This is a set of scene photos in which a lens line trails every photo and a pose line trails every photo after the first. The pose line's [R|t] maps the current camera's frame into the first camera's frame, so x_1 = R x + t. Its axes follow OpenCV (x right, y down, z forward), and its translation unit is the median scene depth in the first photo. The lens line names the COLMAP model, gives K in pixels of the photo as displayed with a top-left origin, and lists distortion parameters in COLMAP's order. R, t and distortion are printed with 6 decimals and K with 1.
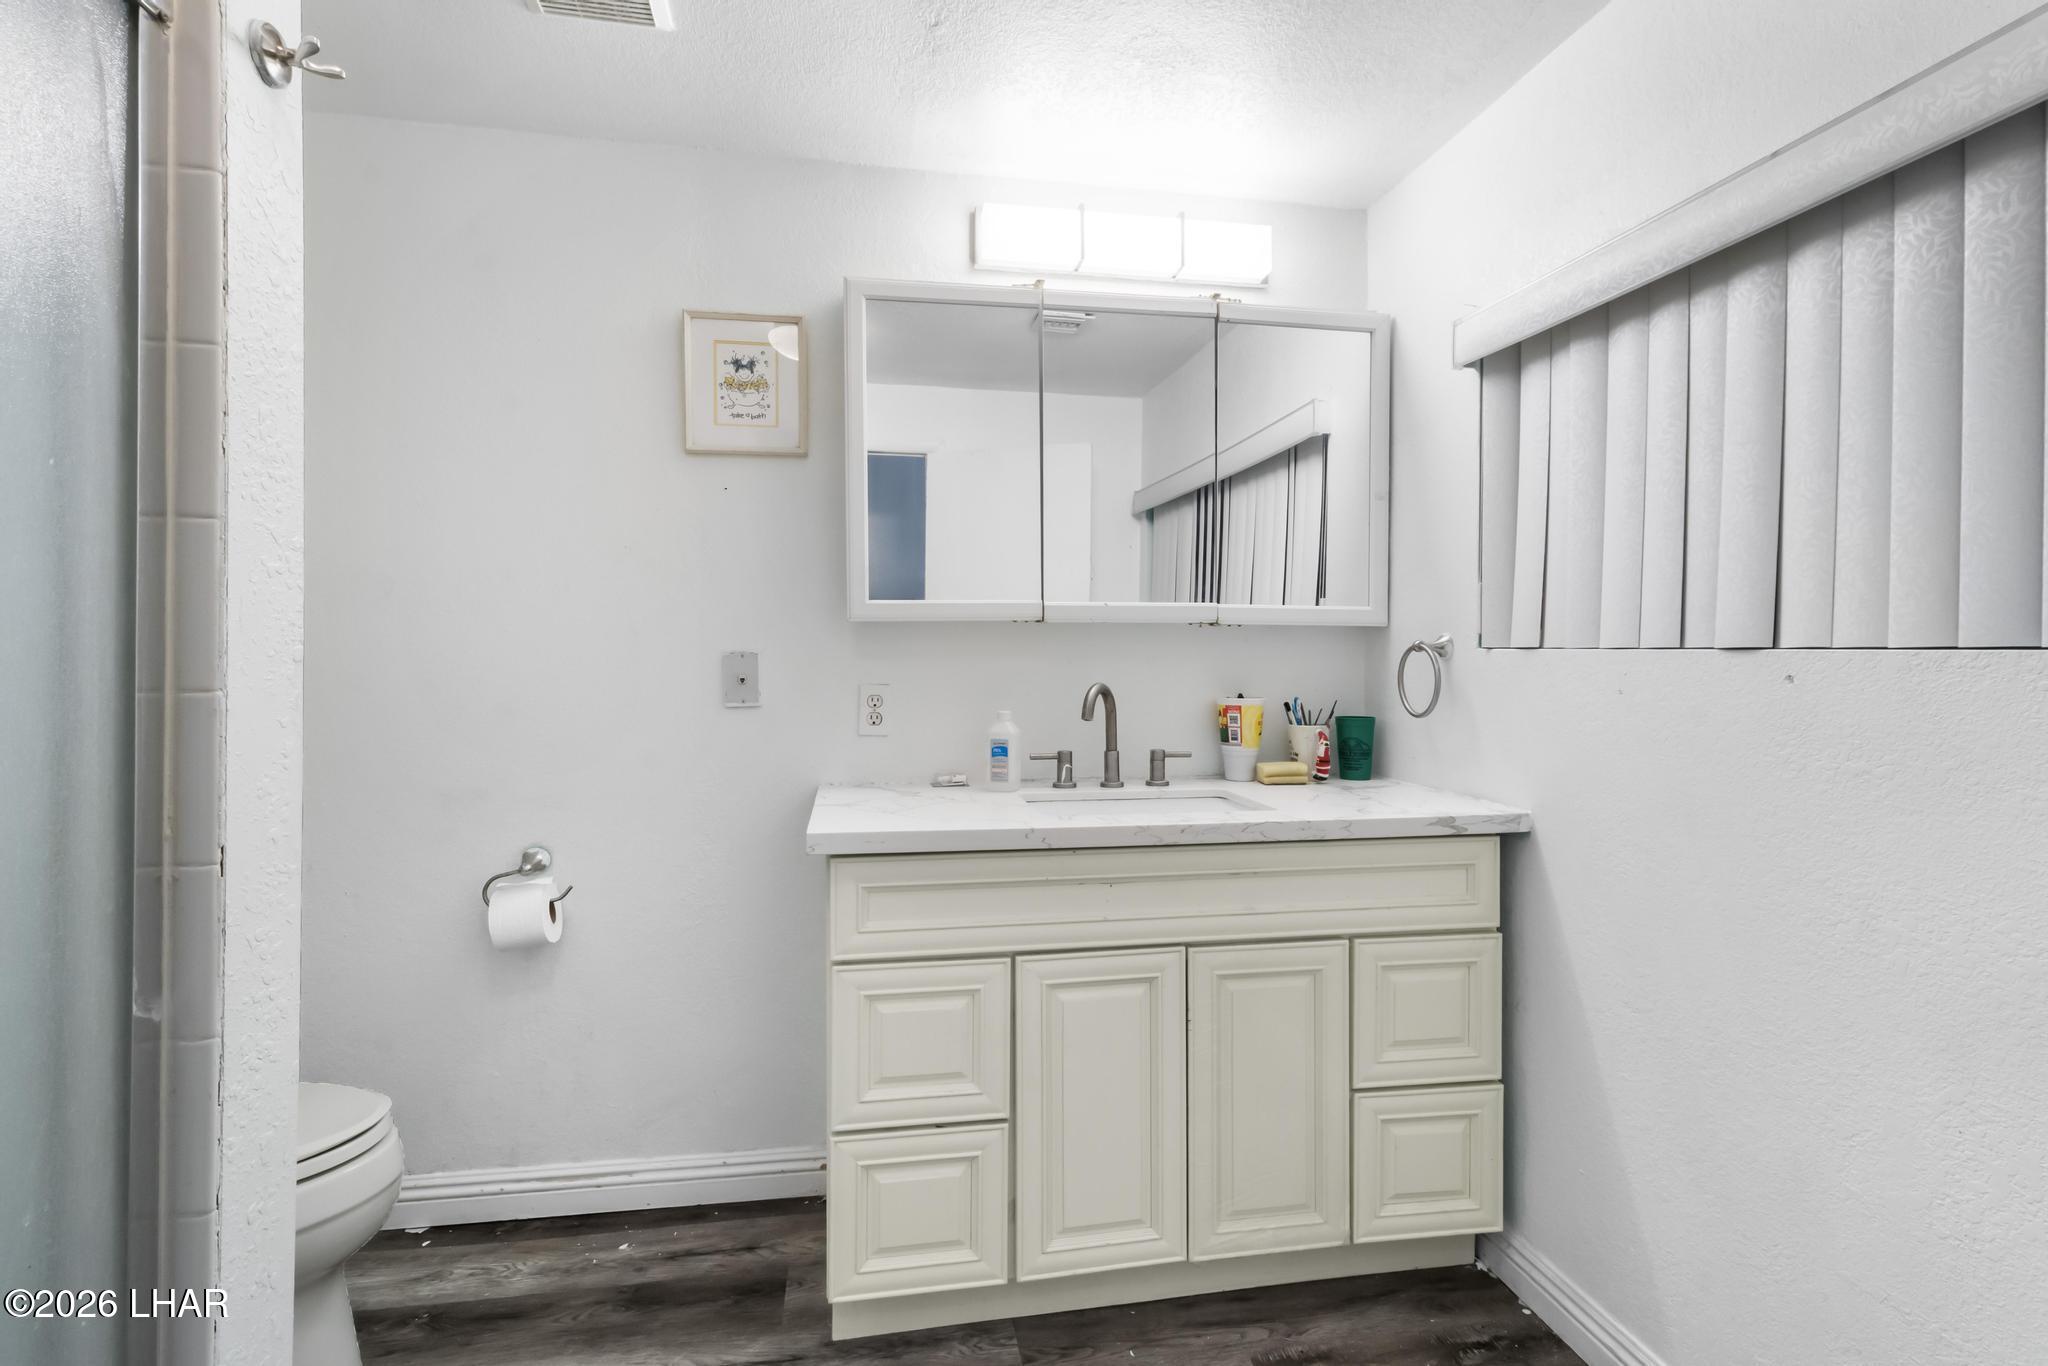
lens RADIAL K [[981.0, 0, 1022.7], [0, 981.0, 654.6], [0, 0, 1]] dist [0.001940, -0.000191]
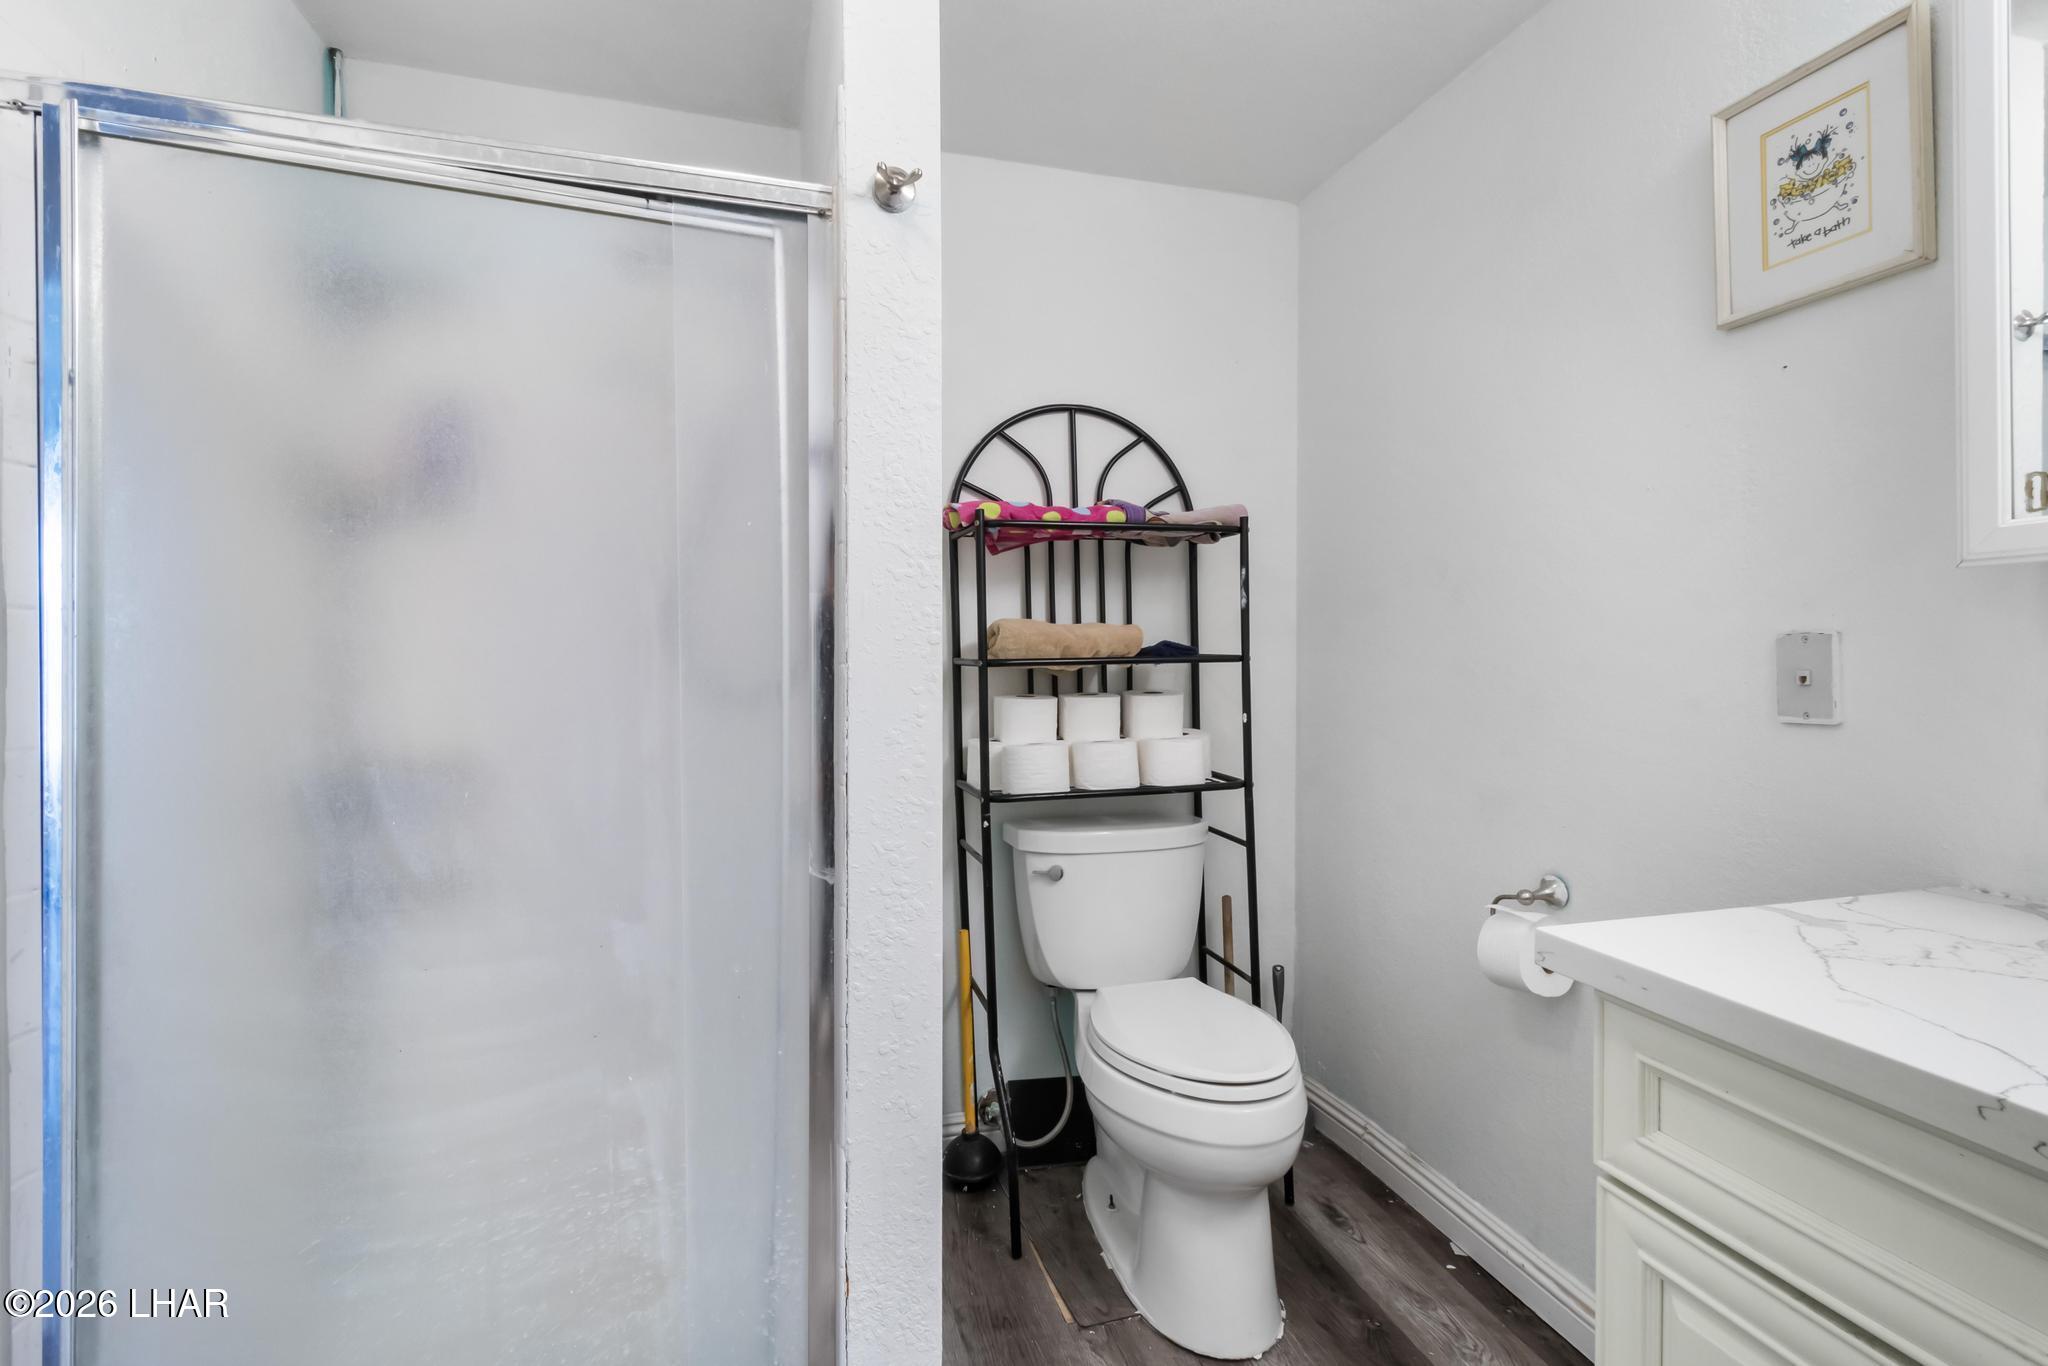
lens RADIAL K [[981.0, 0, 1022.7], [0, 981.0, 654.6], [0, 0, 1]] dist [0.001940, -0.000191]
pose [[0.109439, 0.006976, -0.993969, 0.260211], [0.002092, 0.999972, 0.007248, 0.005541], [0.993991, -0.002873, 0.109421, 0.461515]]
